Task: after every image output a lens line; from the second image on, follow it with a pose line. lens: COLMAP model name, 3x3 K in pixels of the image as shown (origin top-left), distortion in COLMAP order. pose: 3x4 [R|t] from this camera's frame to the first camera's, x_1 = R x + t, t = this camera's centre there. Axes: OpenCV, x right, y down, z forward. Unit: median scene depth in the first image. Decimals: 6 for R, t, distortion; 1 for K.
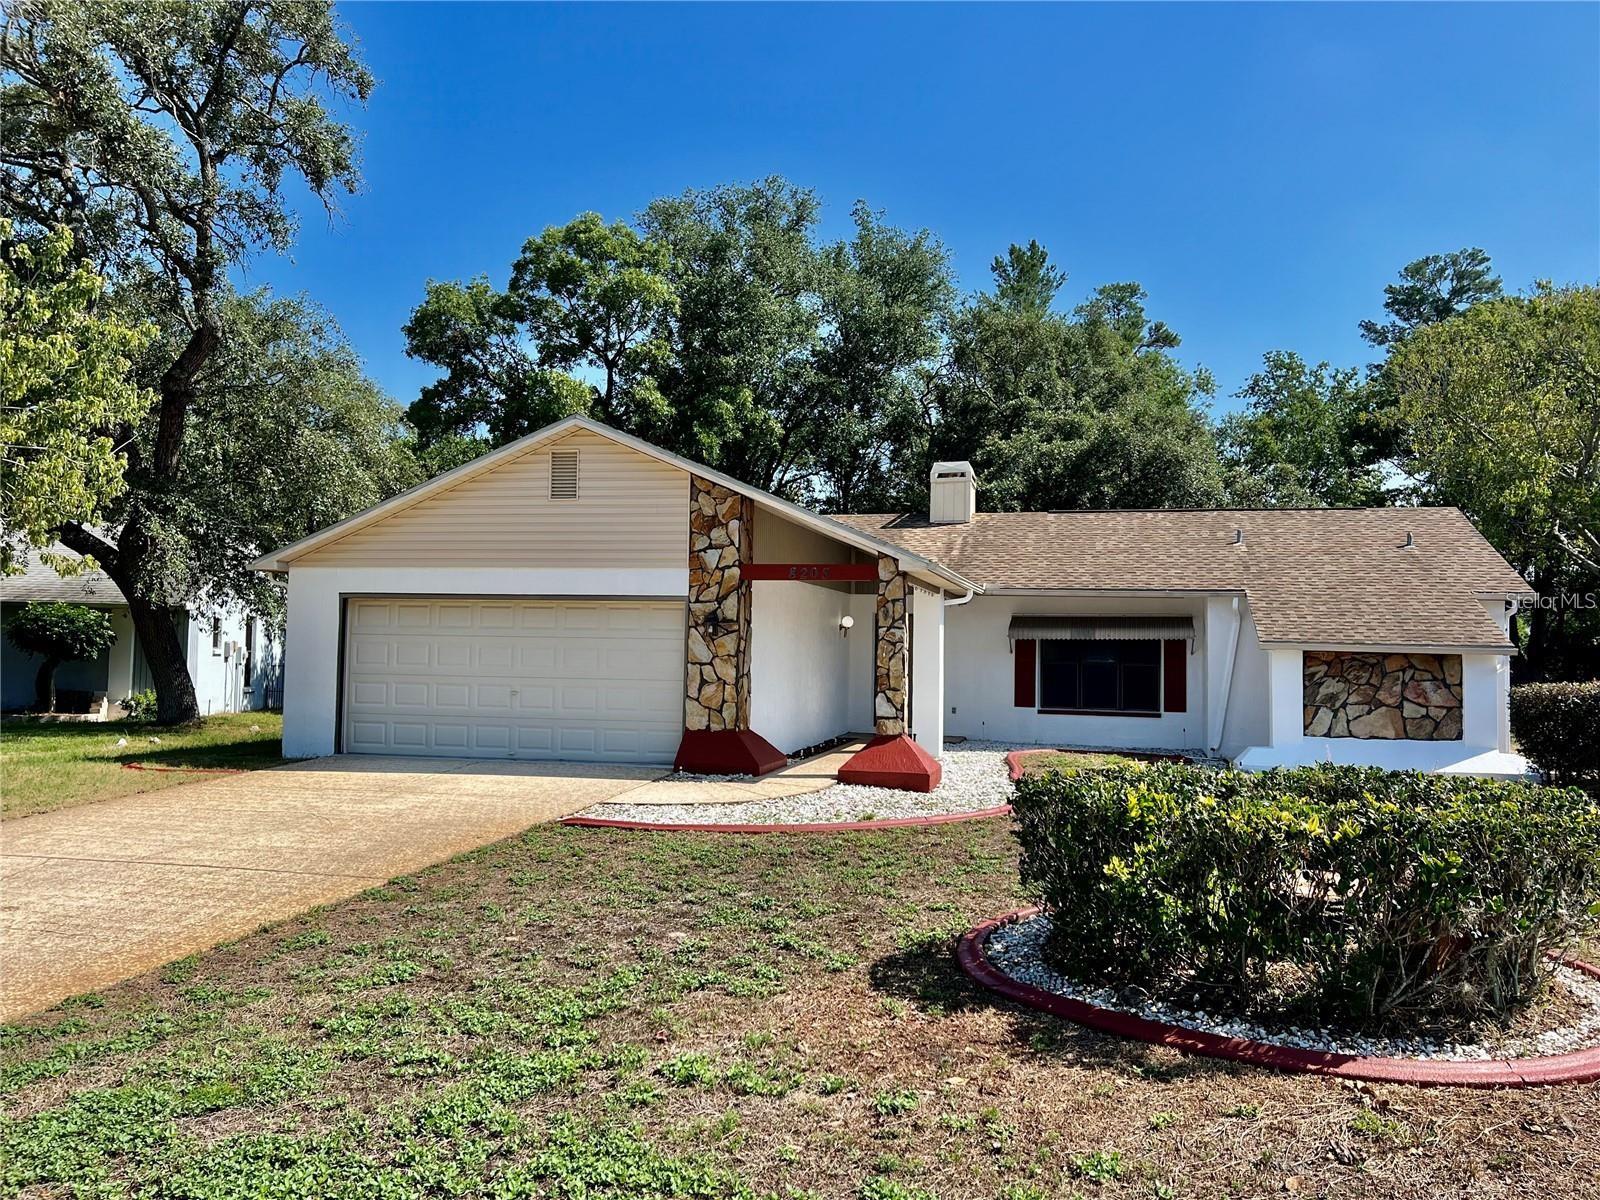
lens RADIAL K [[1261.0, 0, 800.0], [0, 1261.0, 600.0], [0, 0, 1]] dist [0.006660, 0.000716]
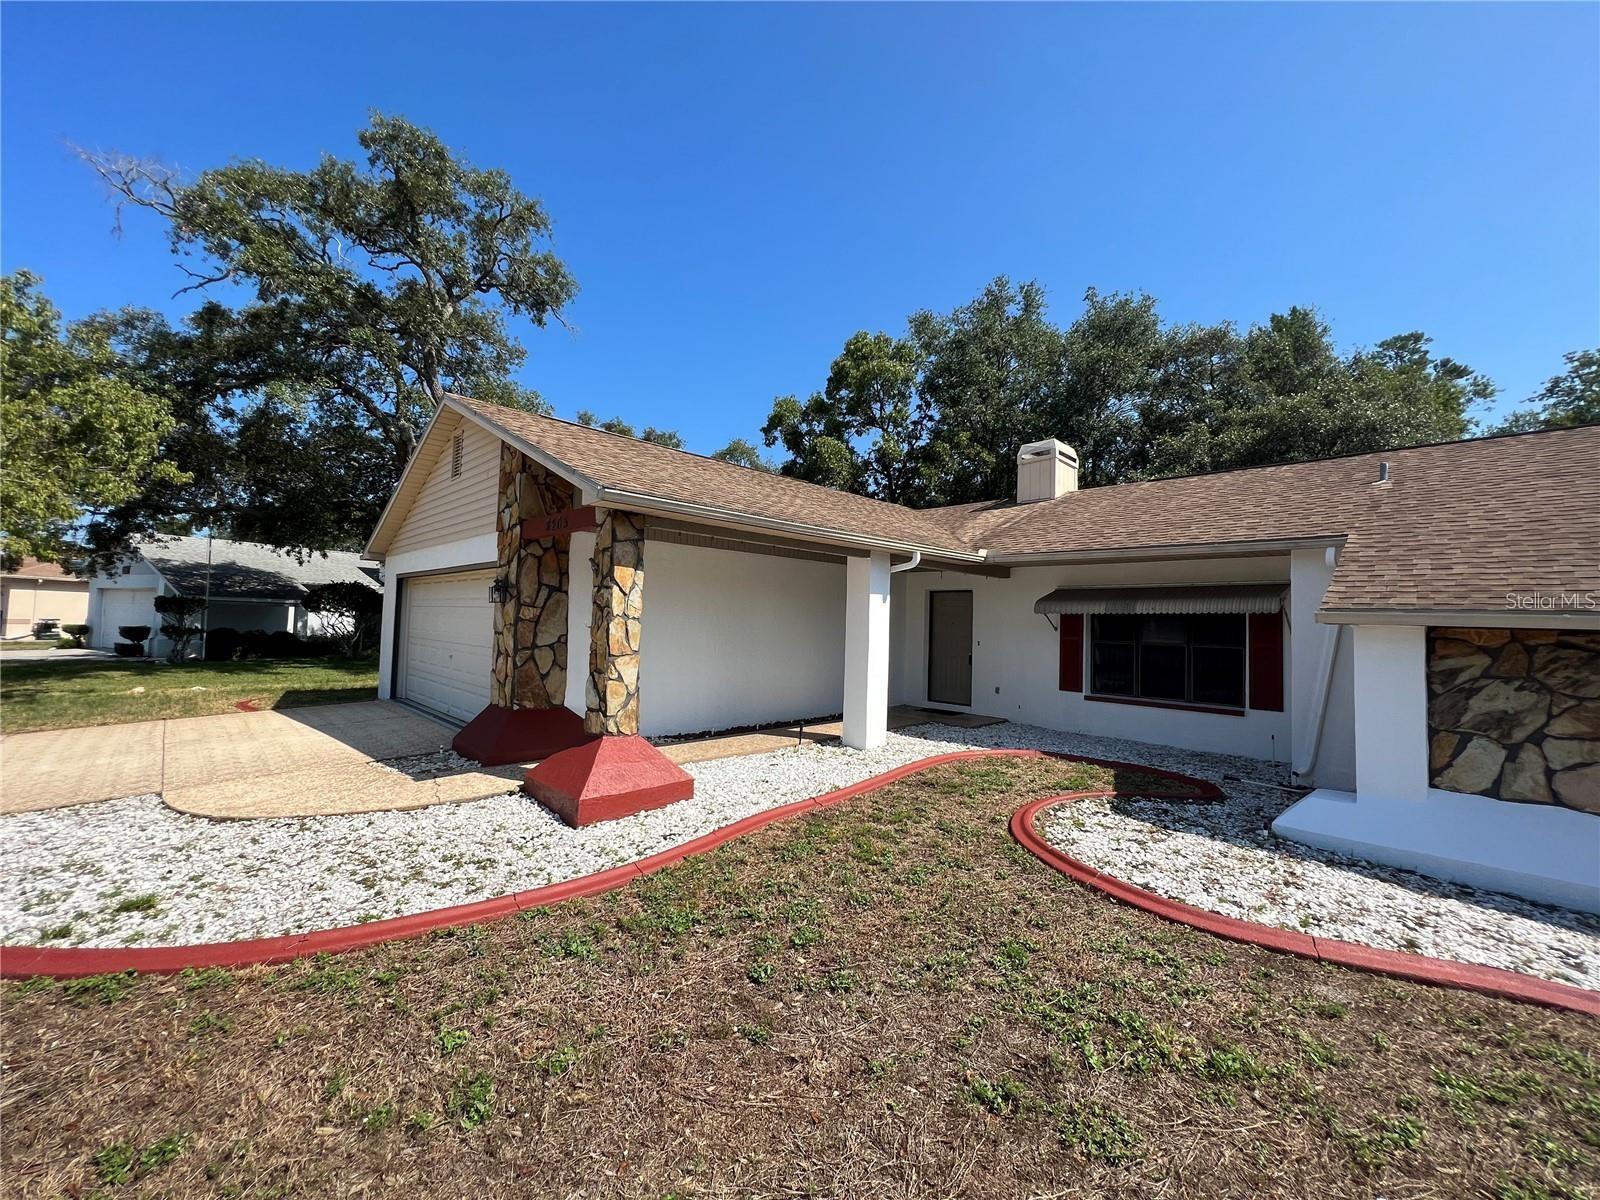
lens RADIAL K [[648.4, 0, 800.0], [0, 648.4, 600.0], [0, 0, 1]] dist [0.000350, 0.000521]
pose [[0.852929, -0.014903, -0.521813, 0.285803], [0.010599, 0.999881, -0.011232, 0.026294], [0.521919, 0.004050, 0.852986, 0.568513]]
